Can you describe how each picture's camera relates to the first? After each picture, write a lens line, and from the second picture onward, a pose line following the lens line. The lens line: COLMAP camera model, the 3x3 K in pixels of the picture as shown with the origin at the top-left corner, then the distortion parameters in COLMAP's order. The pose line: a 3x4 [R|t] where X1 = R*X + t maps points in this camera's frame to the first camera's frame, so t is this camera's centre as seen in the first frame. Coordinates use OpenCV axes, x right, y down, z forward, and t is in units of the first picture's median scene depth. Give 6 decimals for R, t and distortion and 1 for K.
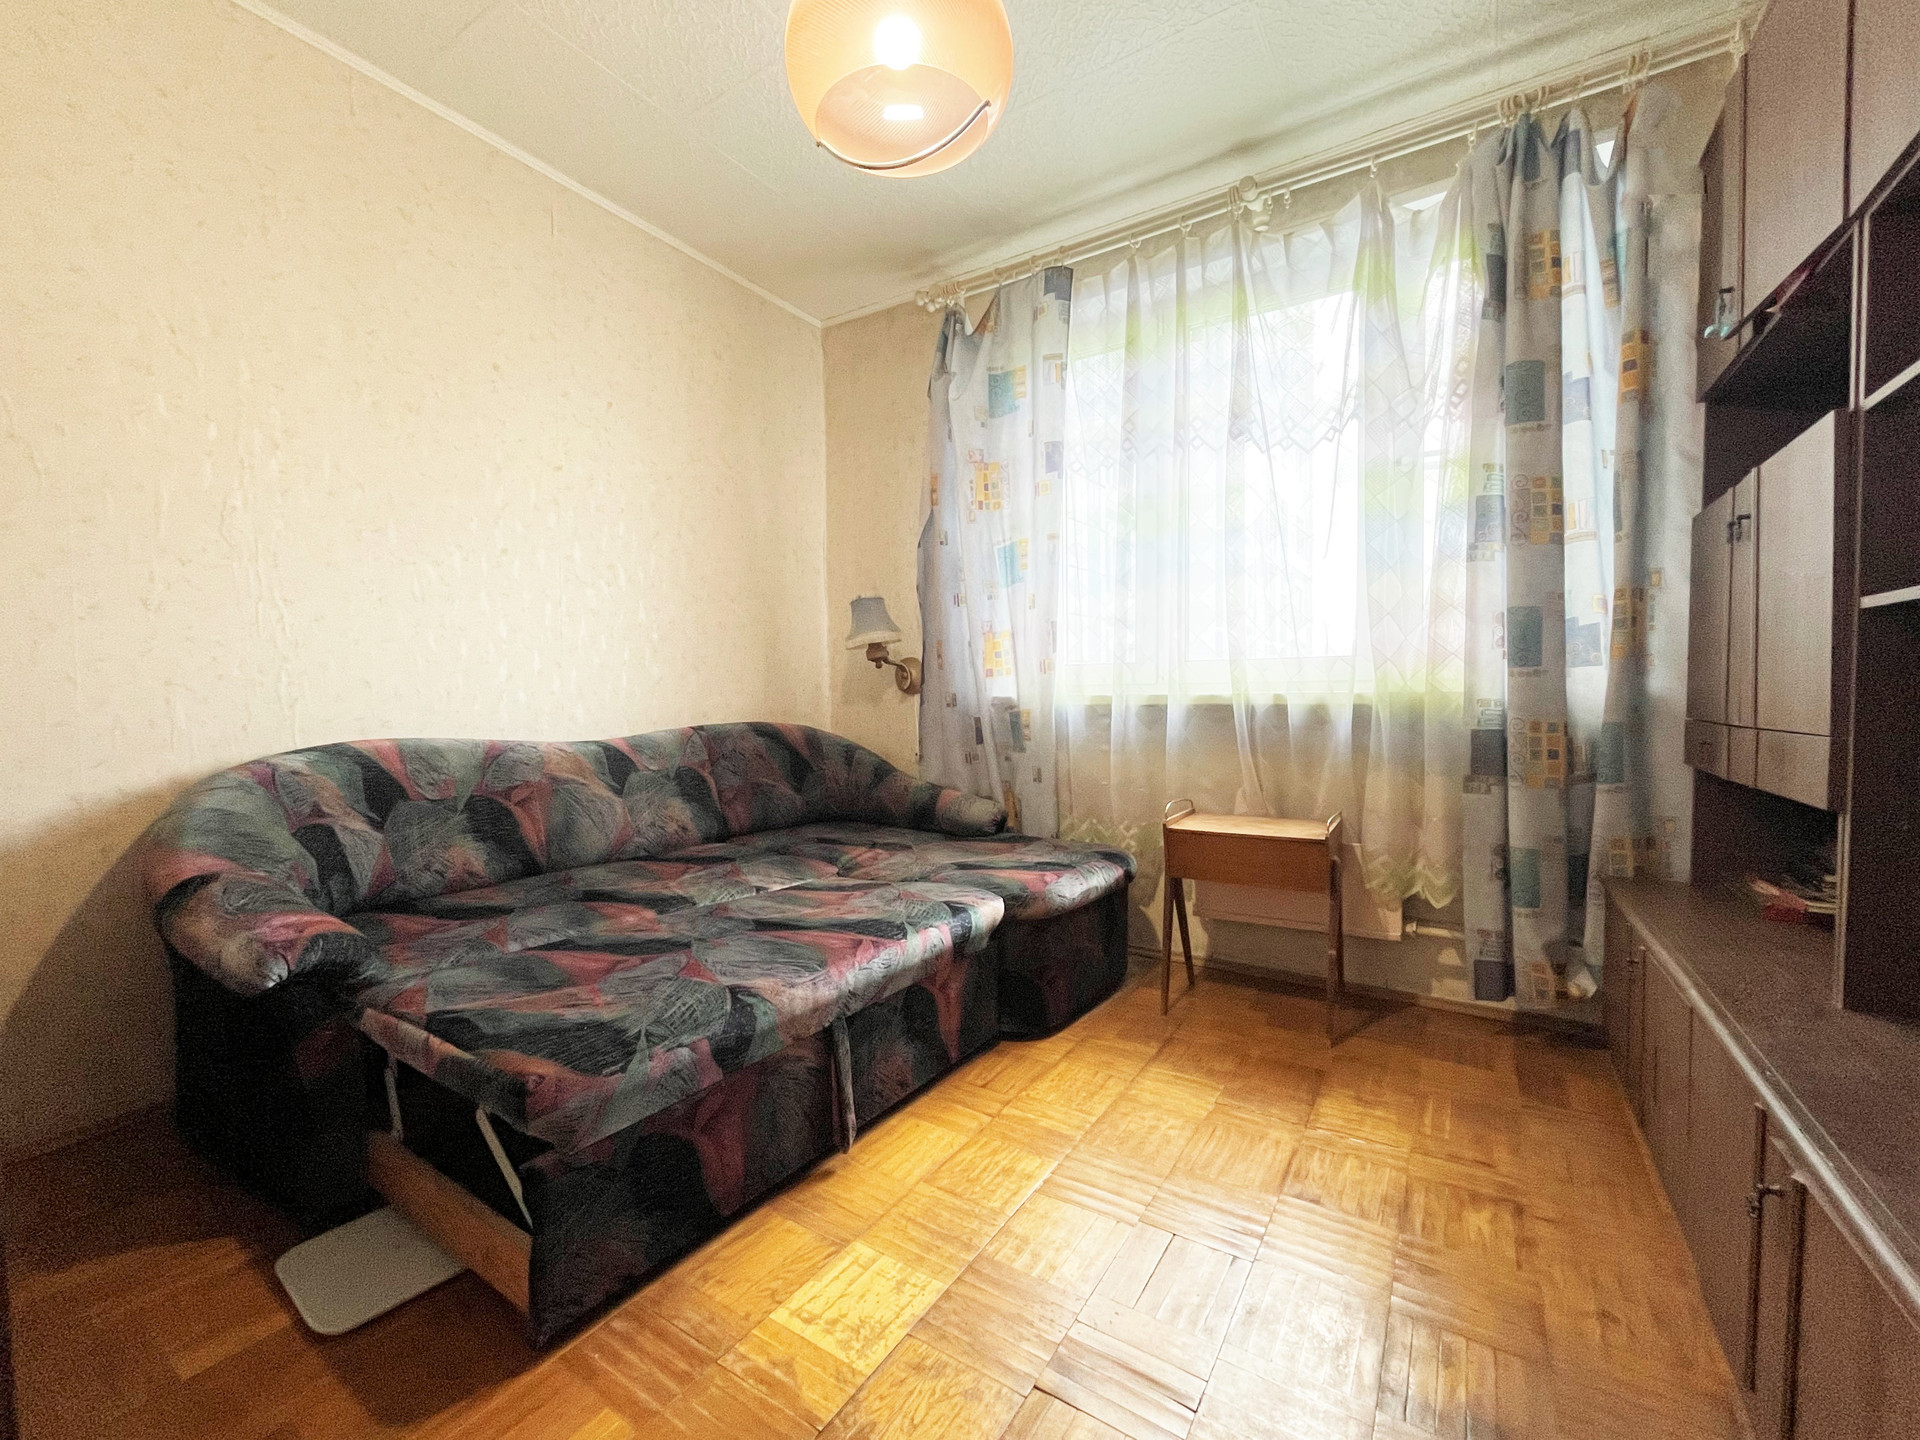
lens RADIAL K [[812.7, 0, 967.7], [0, 812.7, 728.1], [0, 0, 1]] dist [-0.008718, -0.000282]
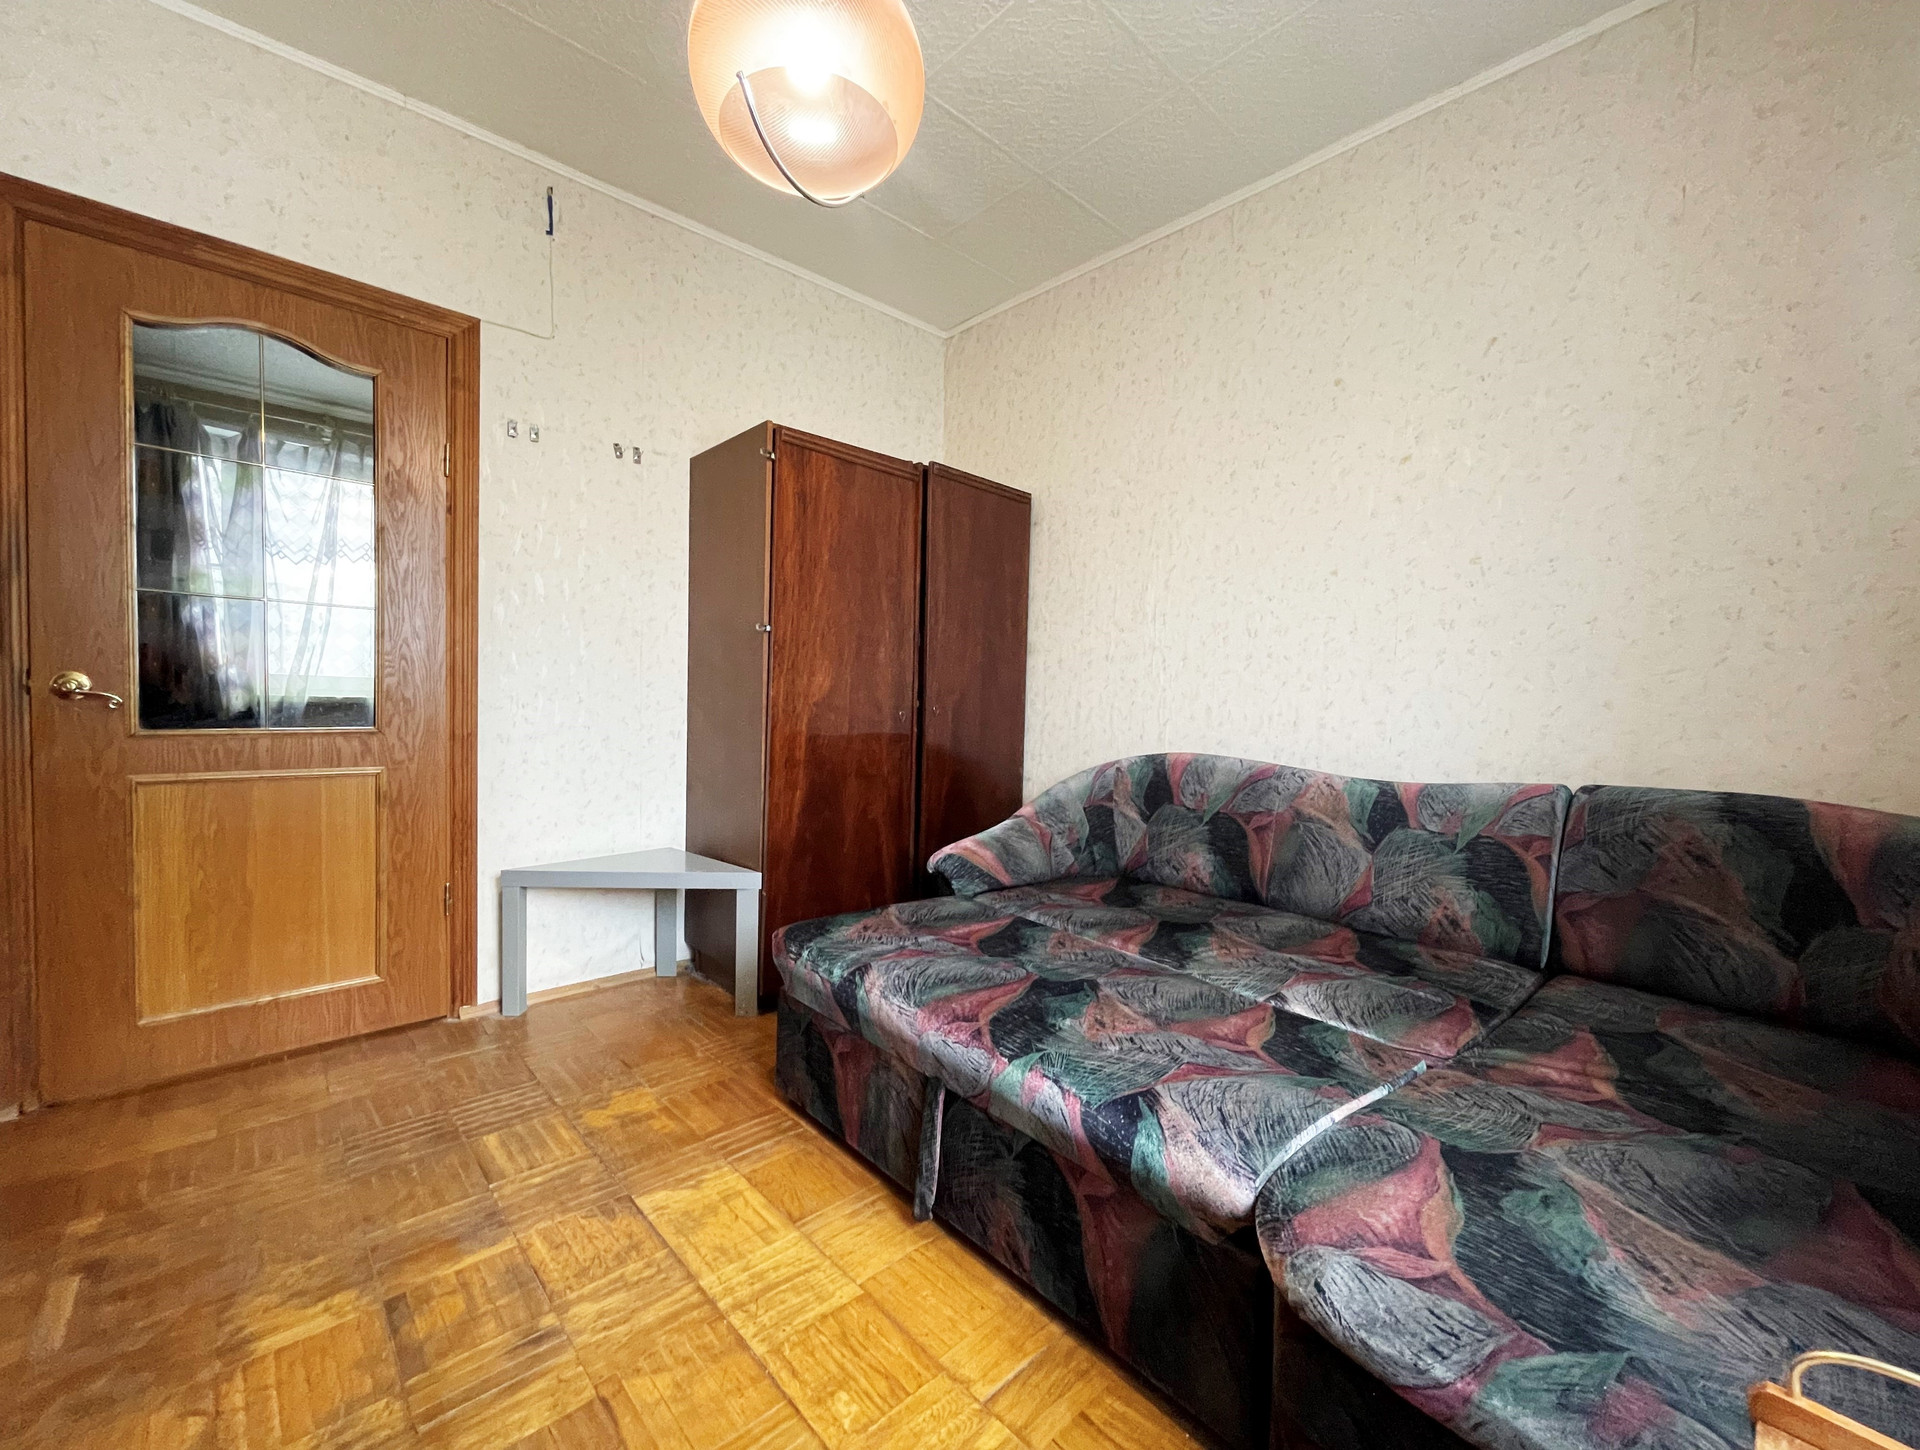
lens RADIAL K [[800.4, 0, 951.9], [0, 800.4, 730.3], [0, 0, 1]] dist [0.000056, -0.000413]
pose [[-0.274158, 0.036199, -0.961003, 0.562755], [-0.065148, 0.996297, 0.056114, -0.068278], [0.959476, 0.077992, -0.270784, 1.013704]]
